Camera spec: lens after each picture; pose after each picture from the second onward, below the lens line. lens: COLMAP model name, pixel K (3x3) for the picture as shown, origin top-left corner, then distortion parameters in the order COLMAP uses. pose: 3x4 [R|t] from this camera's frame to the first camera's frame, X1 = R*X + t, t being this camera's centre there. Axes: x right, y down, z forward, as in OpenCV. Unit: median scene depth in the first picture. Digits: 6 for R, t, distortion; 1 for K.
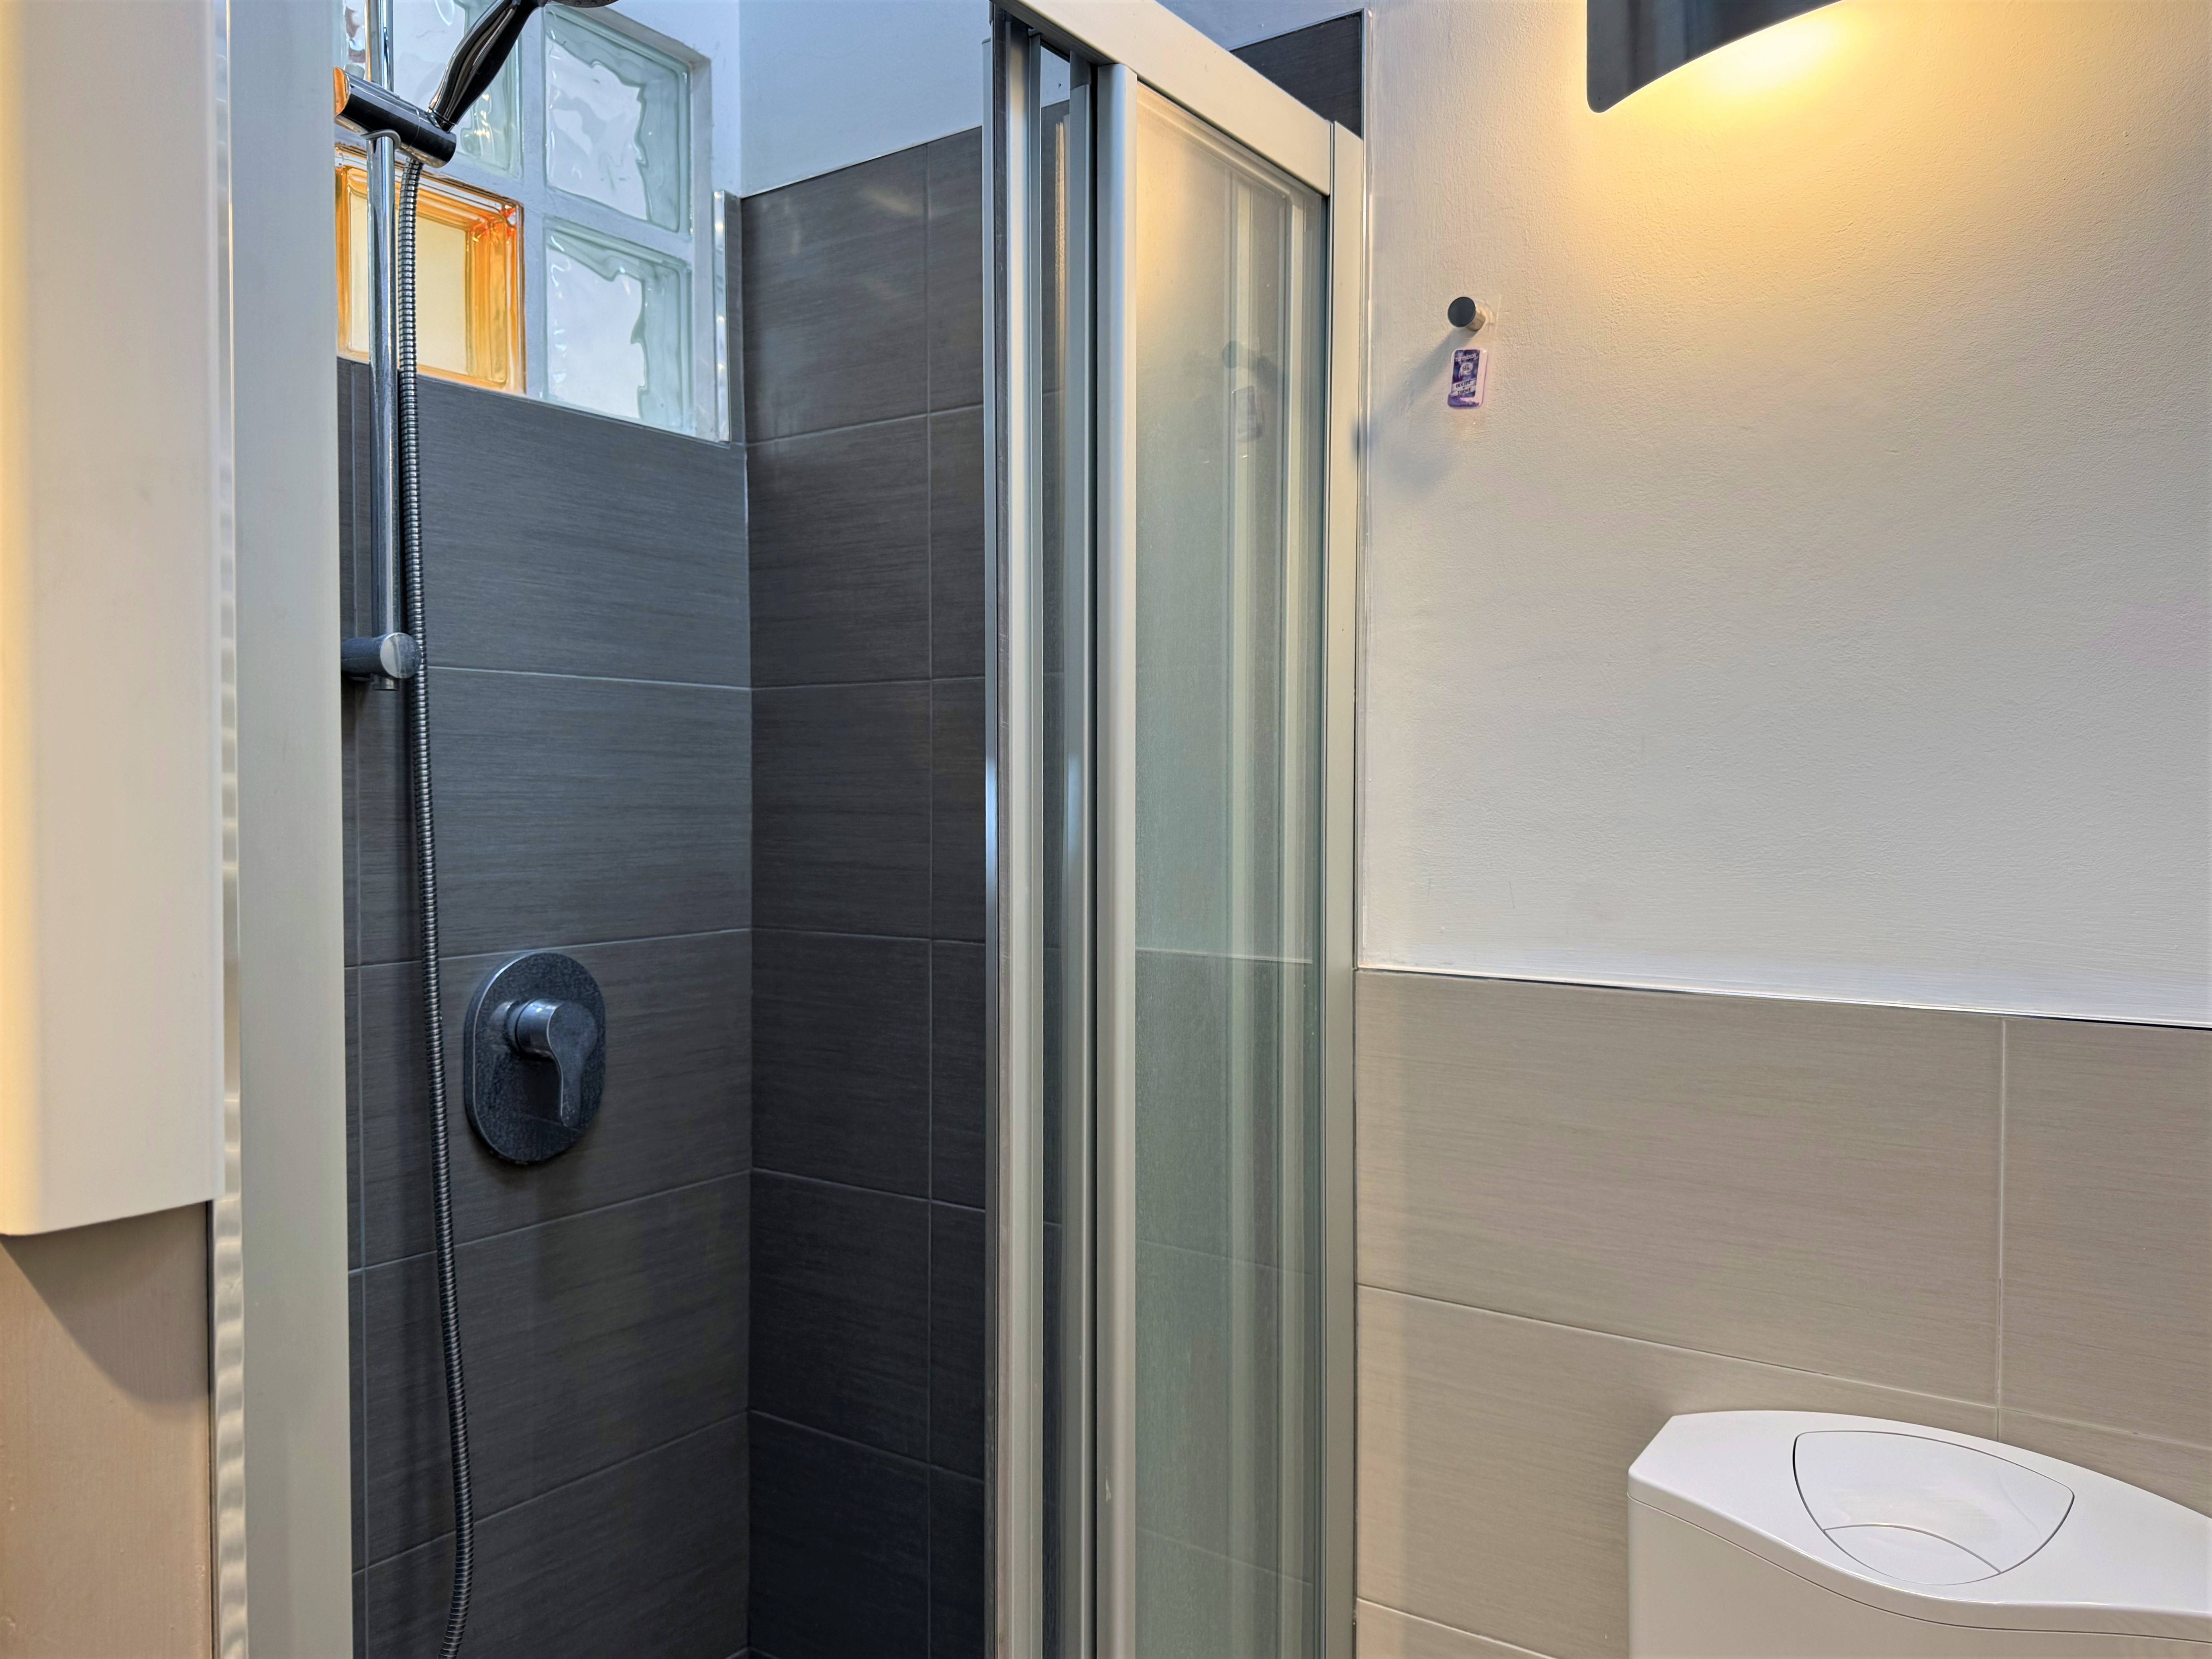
lens RADIAL K [[1568.9, 0, 1107.4], [0, 1568.9, 806.0], [0, 0, 1]] dist [0.046679, -0.120874]
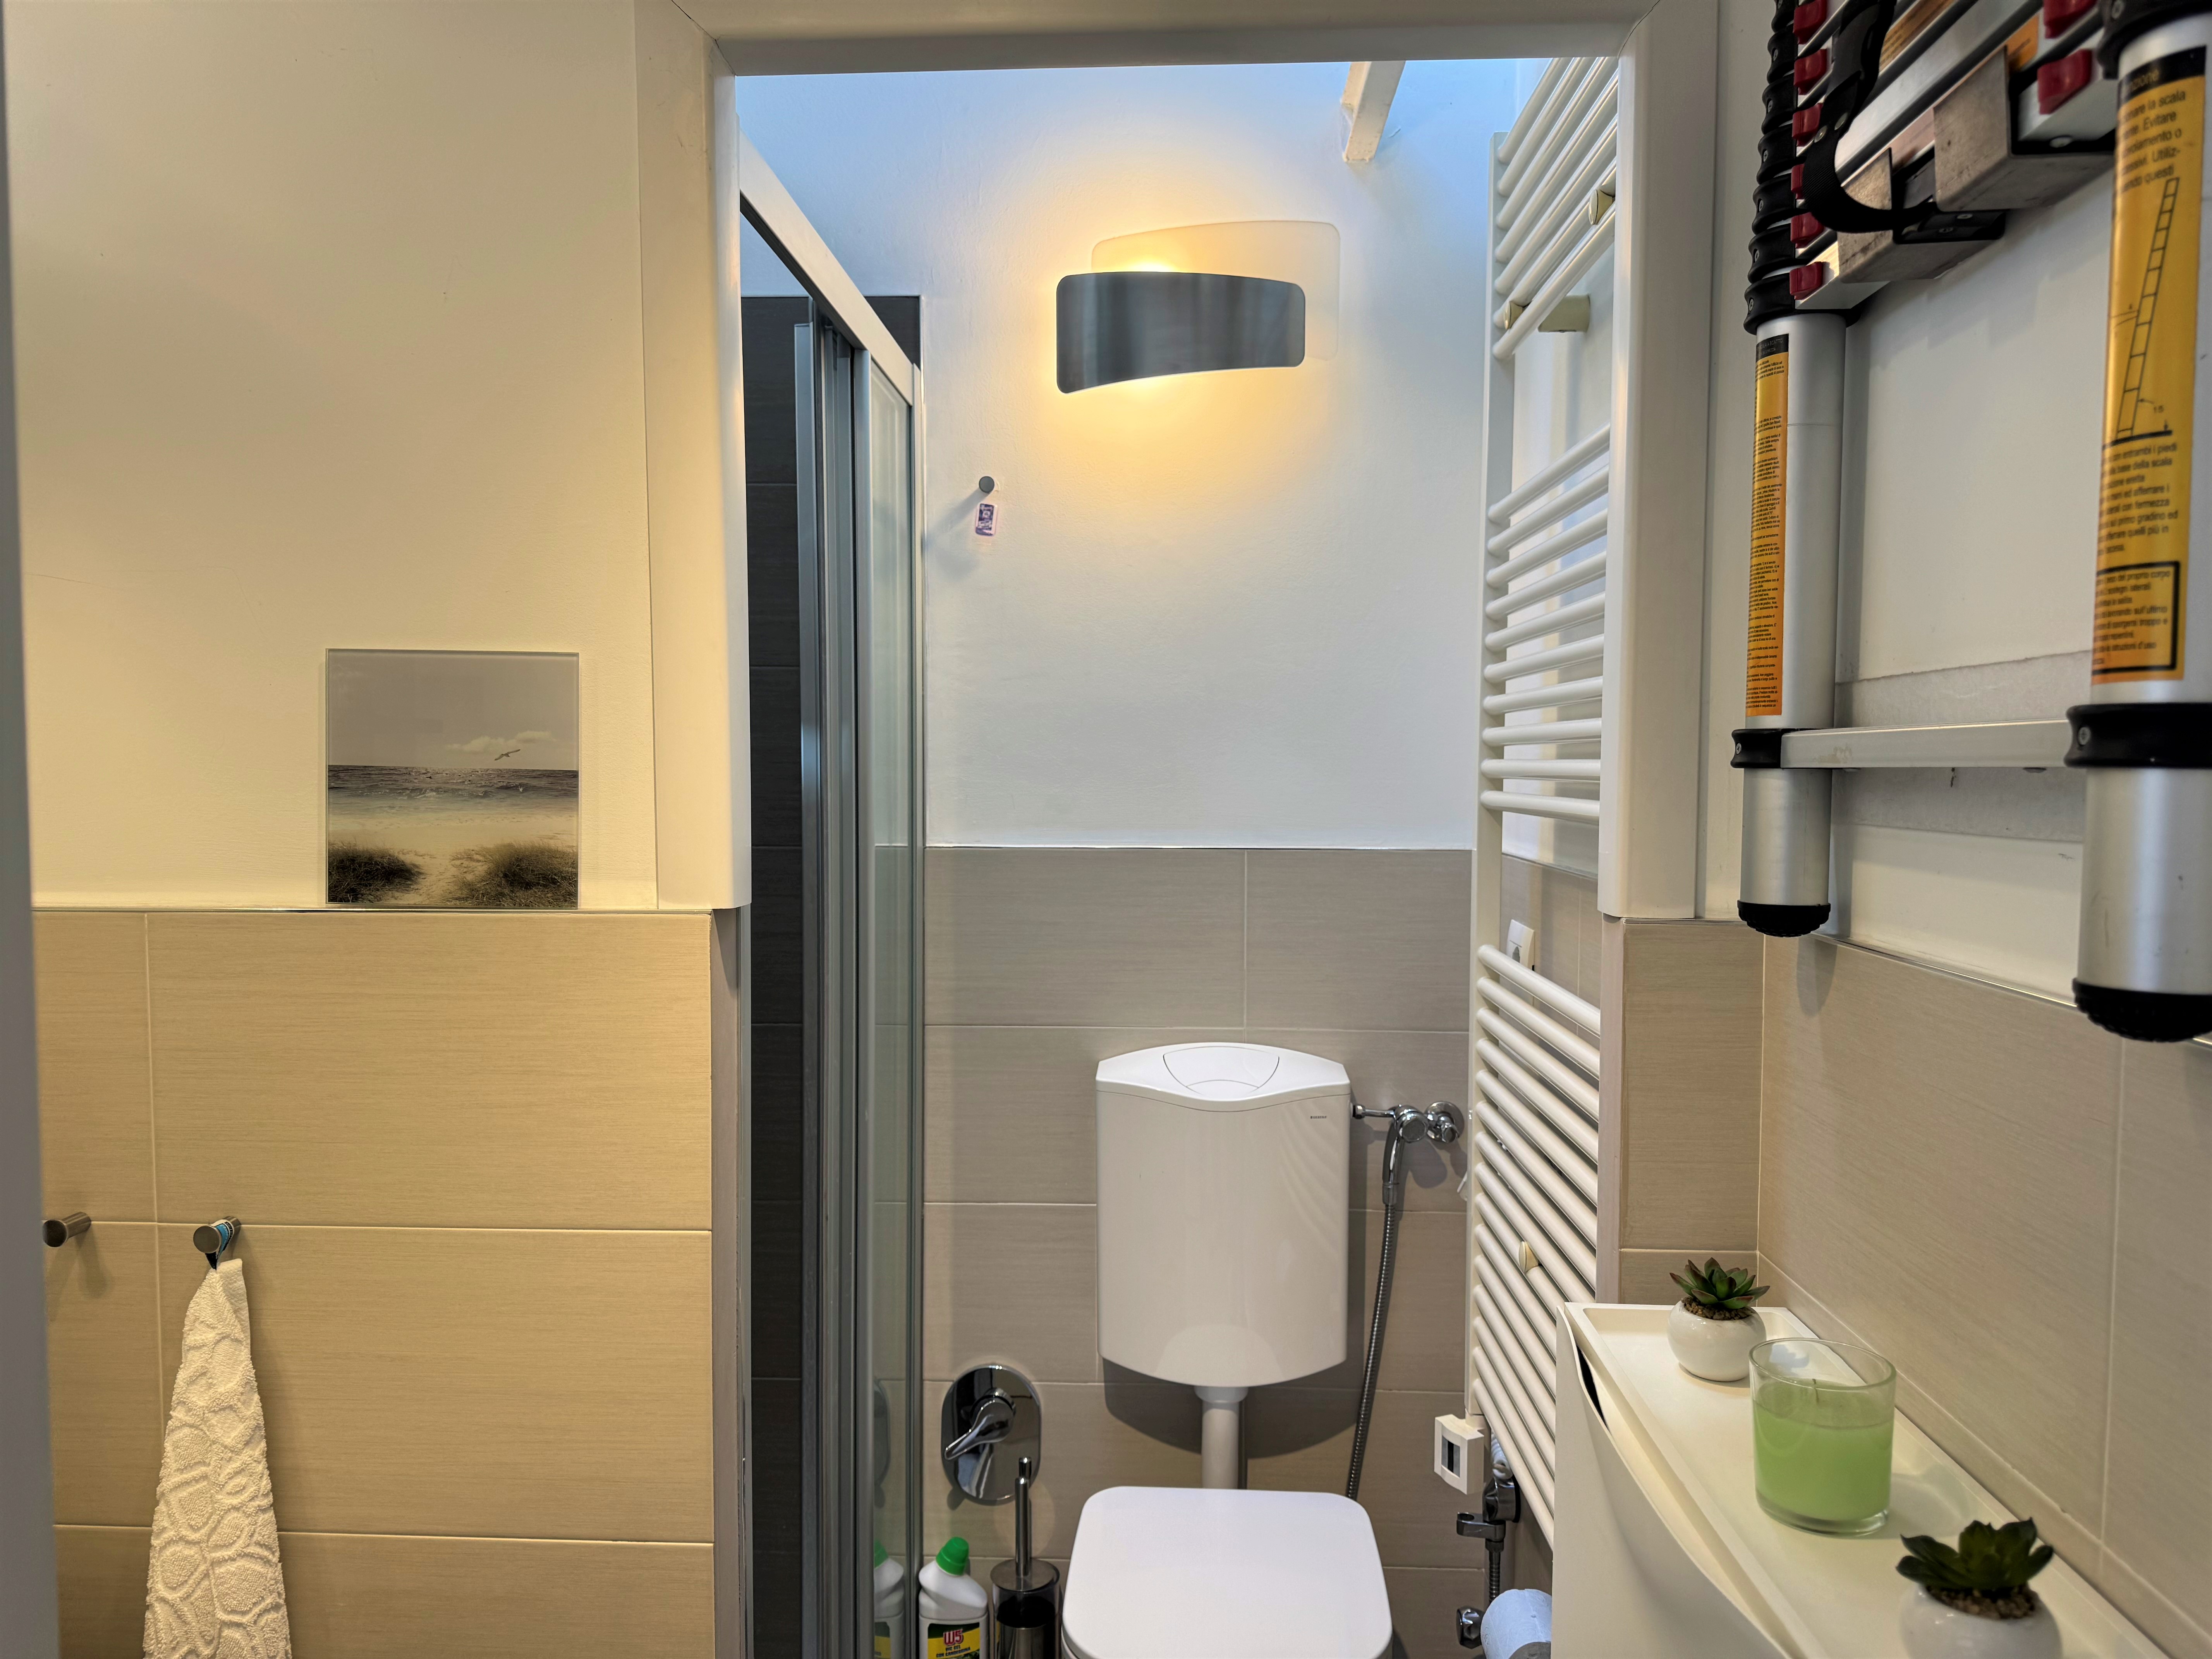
lens RADIAL K [[1528.1, 0, 1086.9], [0, 1528.1, 846.2], [0, 0, 1]] dist [0.080791, -0.117053]
pose [[0.845857, -0.027464, 0.532703, -0.628242], [0.004887, 0.999031, 0.043747, 0.028902], [-0.533388, -0.034401, 0.845171, -0.573806]]
